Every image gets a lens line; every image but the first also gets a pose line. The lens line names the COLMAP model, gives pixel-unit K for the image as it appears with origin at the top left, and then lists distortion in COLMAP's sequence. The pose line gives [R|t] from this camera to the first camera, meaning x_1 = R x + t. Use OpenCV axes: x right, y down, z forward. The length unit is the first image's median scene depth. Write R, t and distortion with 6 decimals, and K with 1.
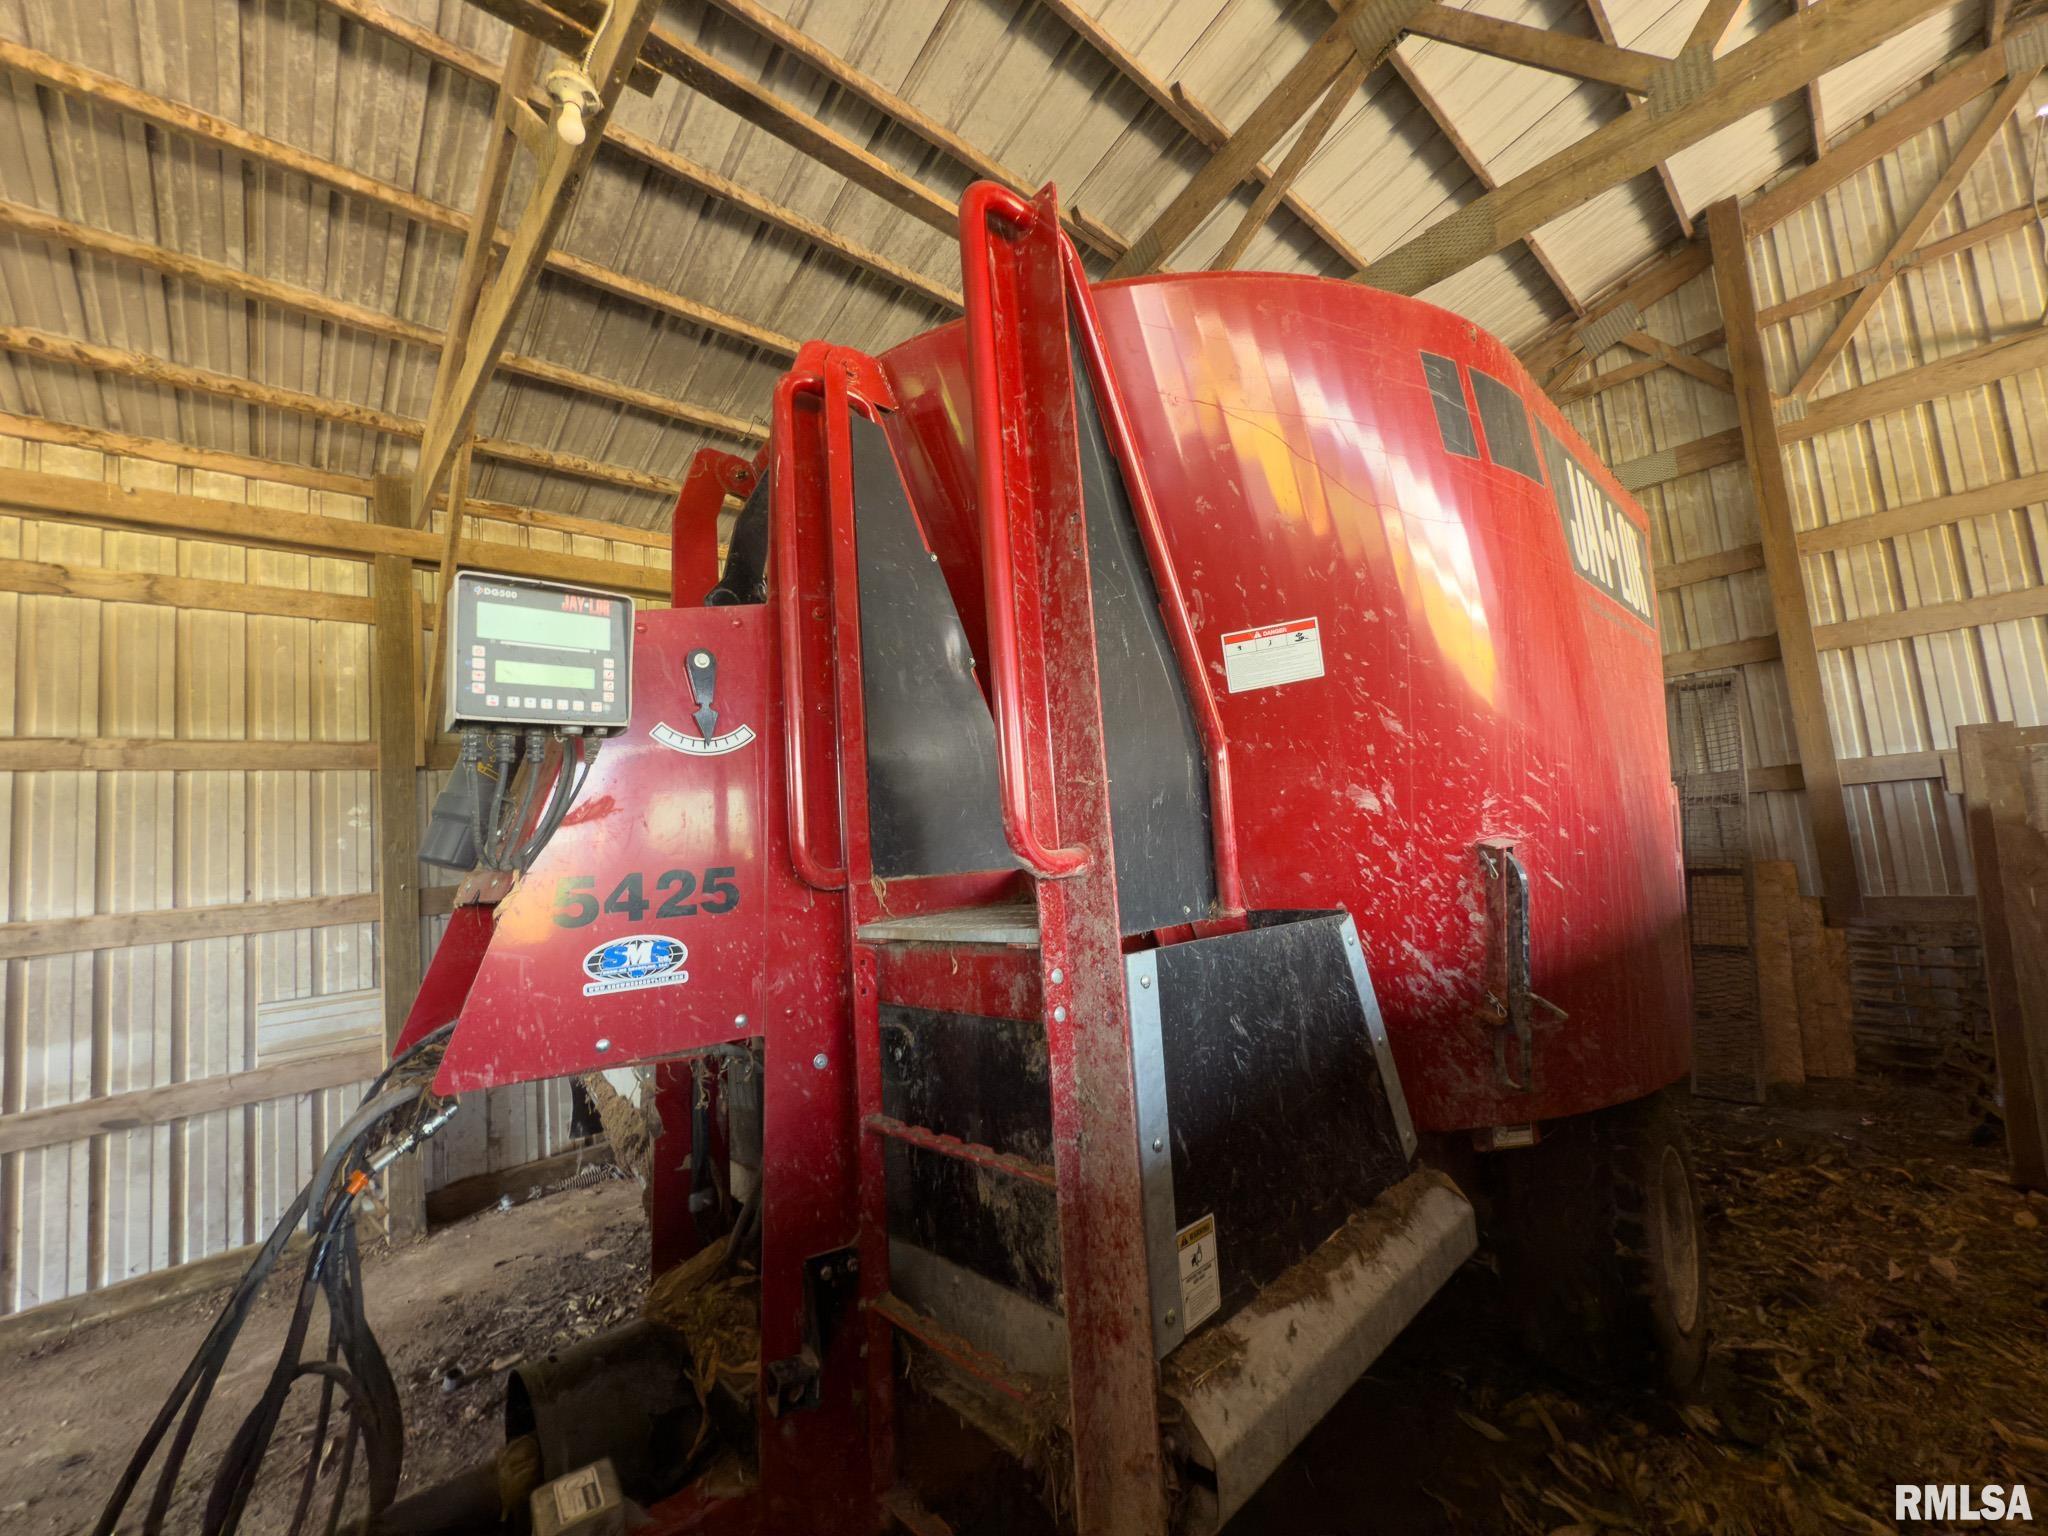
lens RADIAL K [[811.3, 0, 1024.0], [0, 811.3, 768.0], [0, 0, 1]] dist [0.001475, -0.000083]
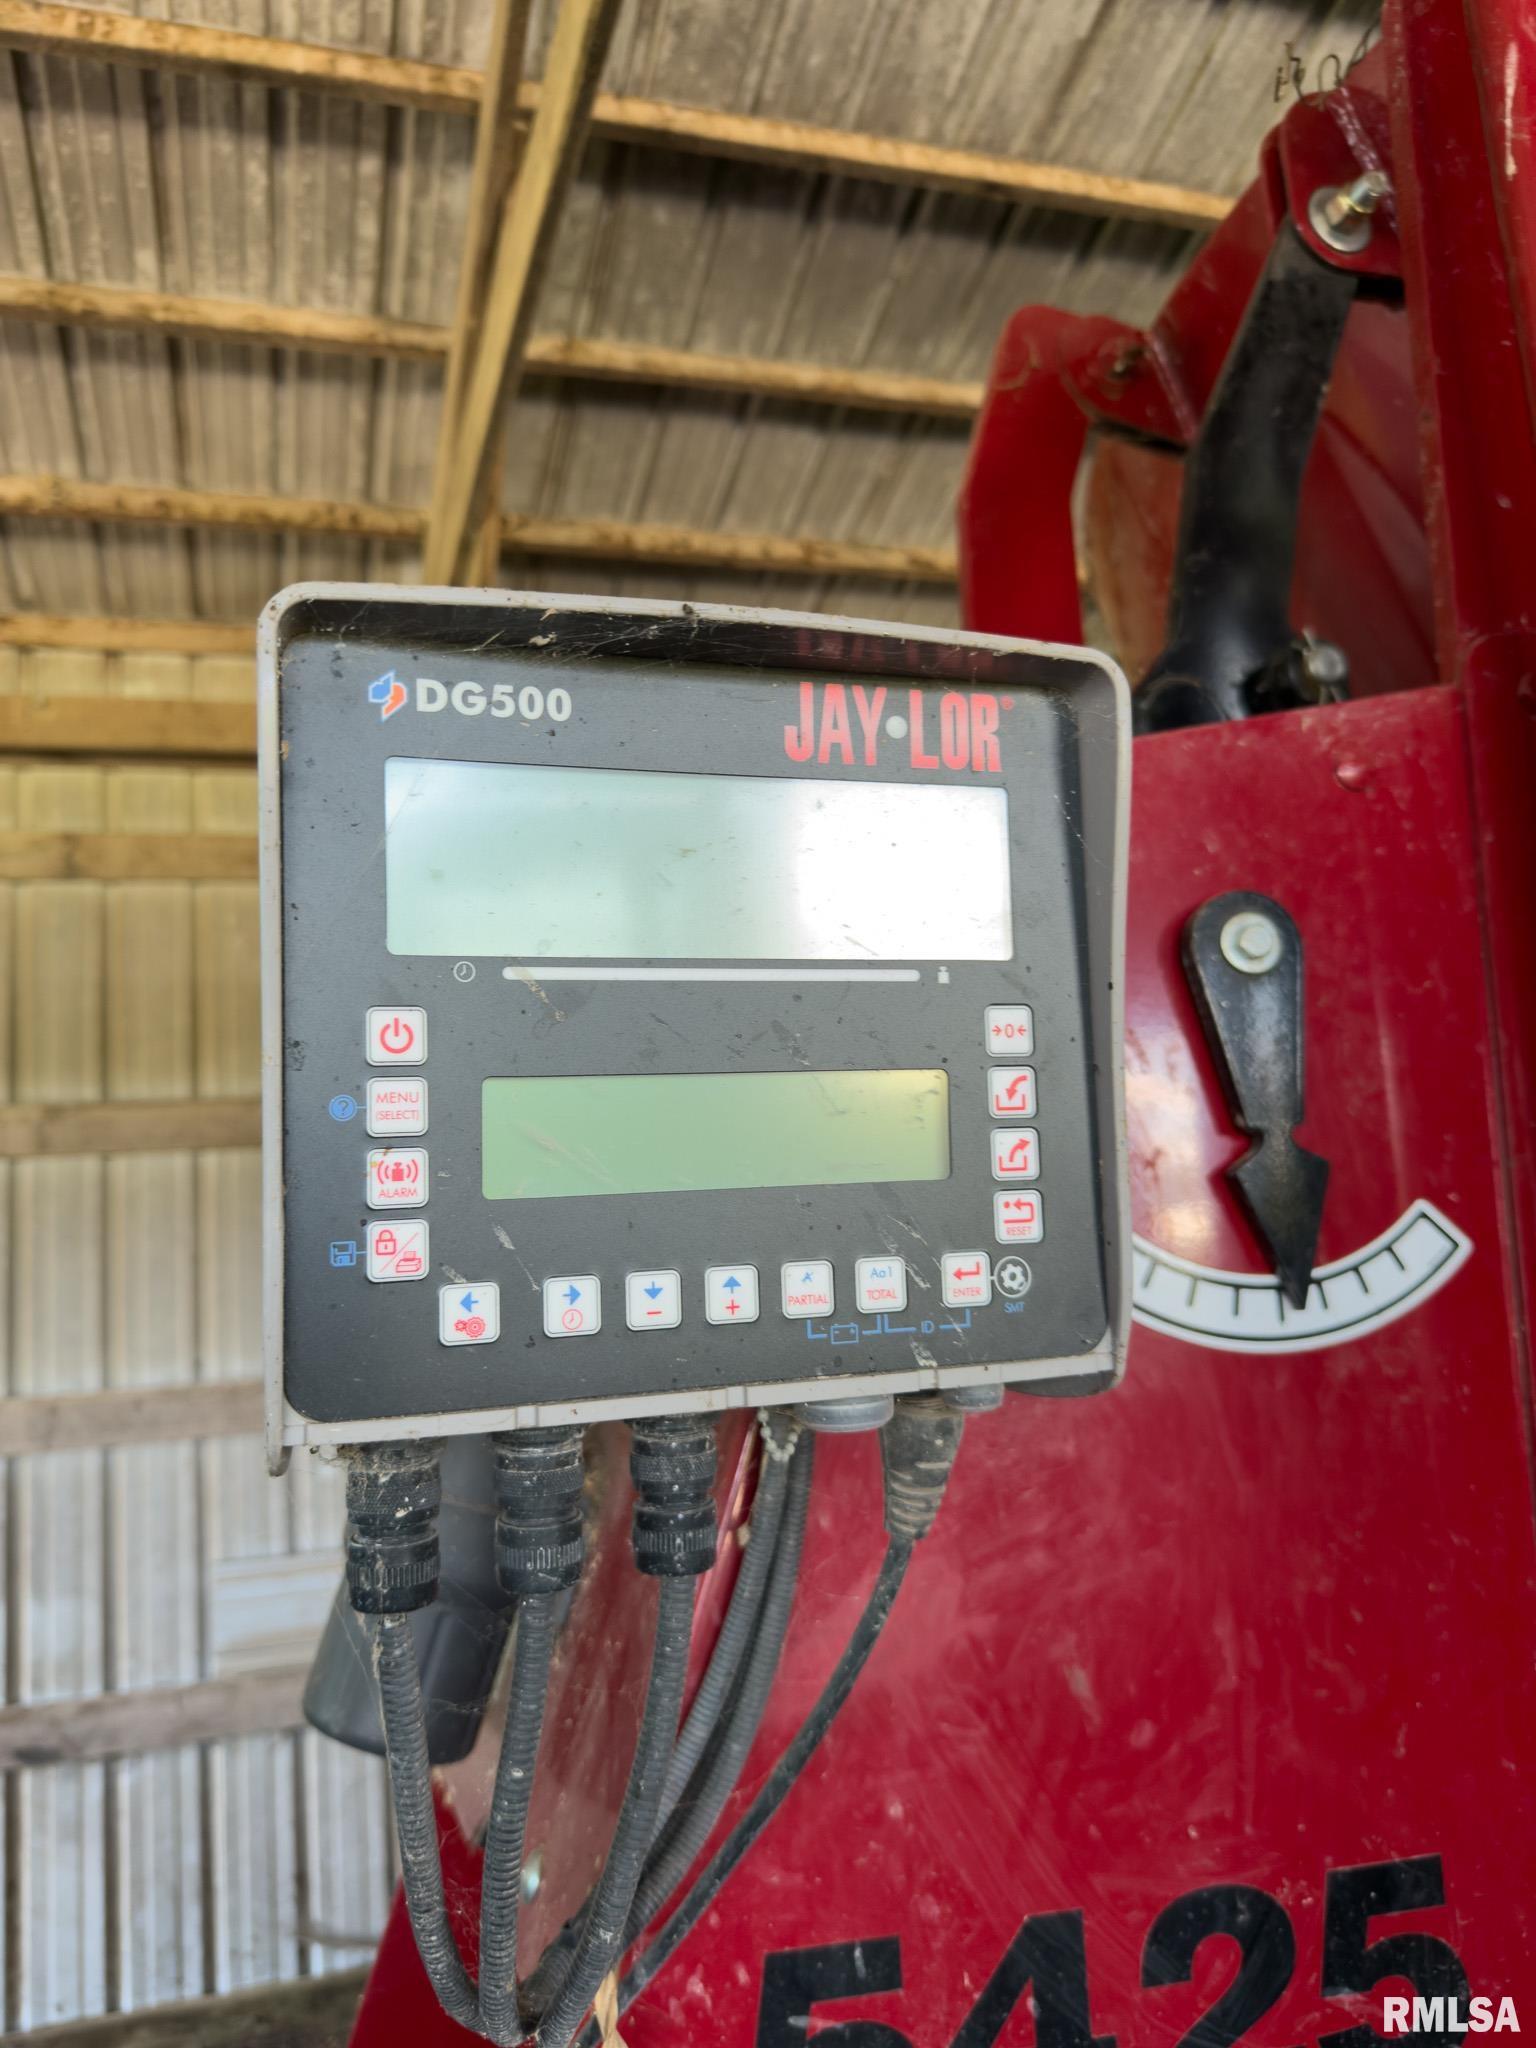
lens RADIAL K [[1523.1, 0, 768.0], [0, 1523.1, 1024.0], [0, 0, 1]] dist [-0.010550, -0.010535]
pose [[0.904012, -0.044891, -0.425143, -0.130950], [0.031669, 0.998771, -0.038121, -0.037573], [0.426332, 0.020998, 0.904323, 0.210219]]
